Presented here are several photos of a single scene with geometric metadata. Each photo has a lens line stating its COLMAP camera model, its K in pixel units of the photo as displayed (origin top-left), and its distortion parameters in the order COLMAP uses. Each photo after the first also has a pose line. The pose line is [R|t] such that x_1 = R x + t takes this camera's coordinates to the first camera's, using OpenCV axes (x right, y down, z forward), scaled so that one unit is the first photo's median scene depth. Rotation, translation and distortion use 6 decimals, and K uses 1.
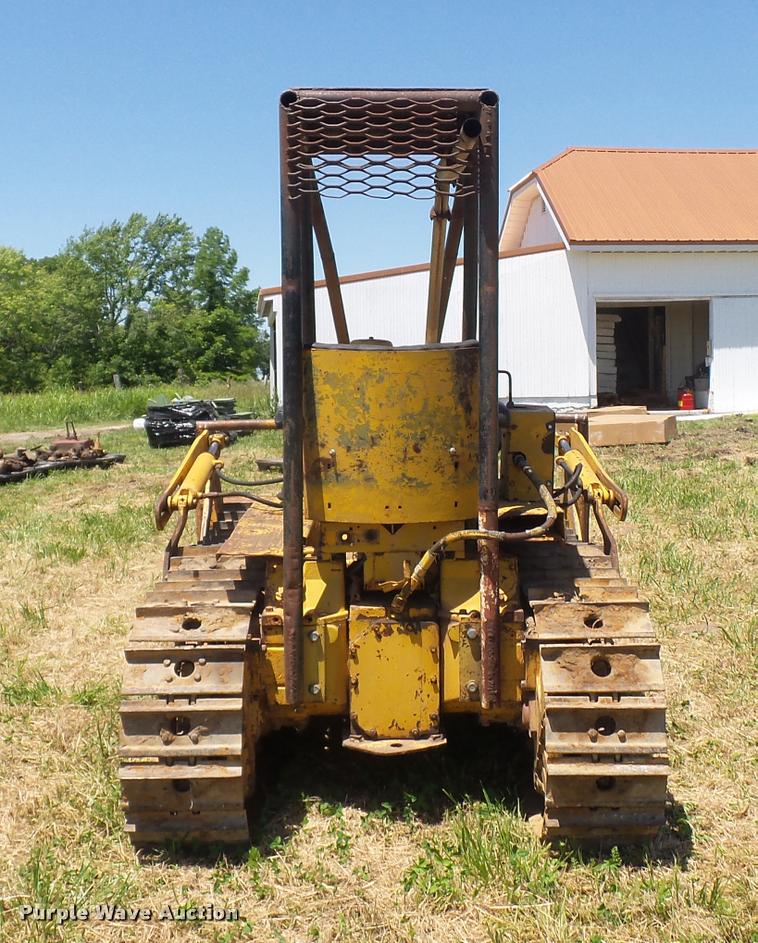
lens RADIAL K [[947.1, 0, 379.1], [0, 947.1, 467.8], [0, 0, 1]] dist [-0.072602, 0.000000]
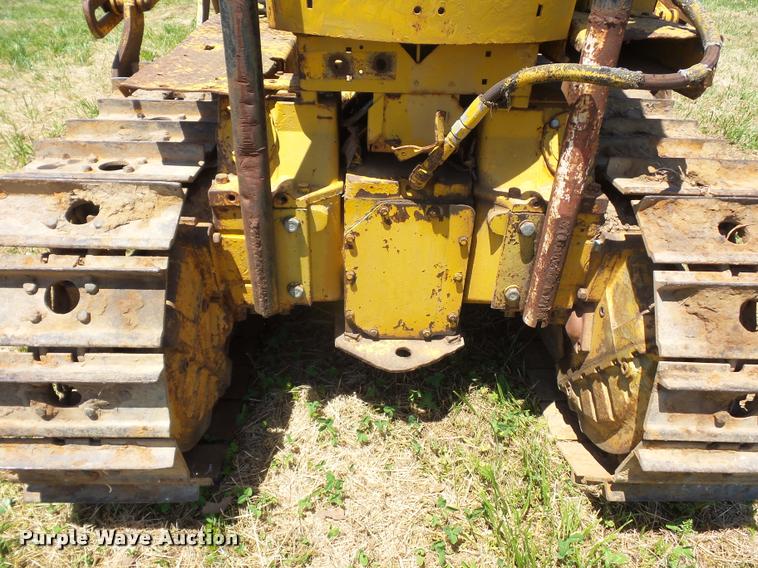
lens RADIAL K [[524.4, 0, 385.9], [0, 524.4, 281.3], [0, 0, 1]] dist [0.013918, -0.012855]
pose [[0.998316, 0.021868, 0.053738, -0.021203], [-0.044465, 0.883367, 0.466568, 0.038177], [-0.037267, -0.468172, 0.882851, 0.646699]]
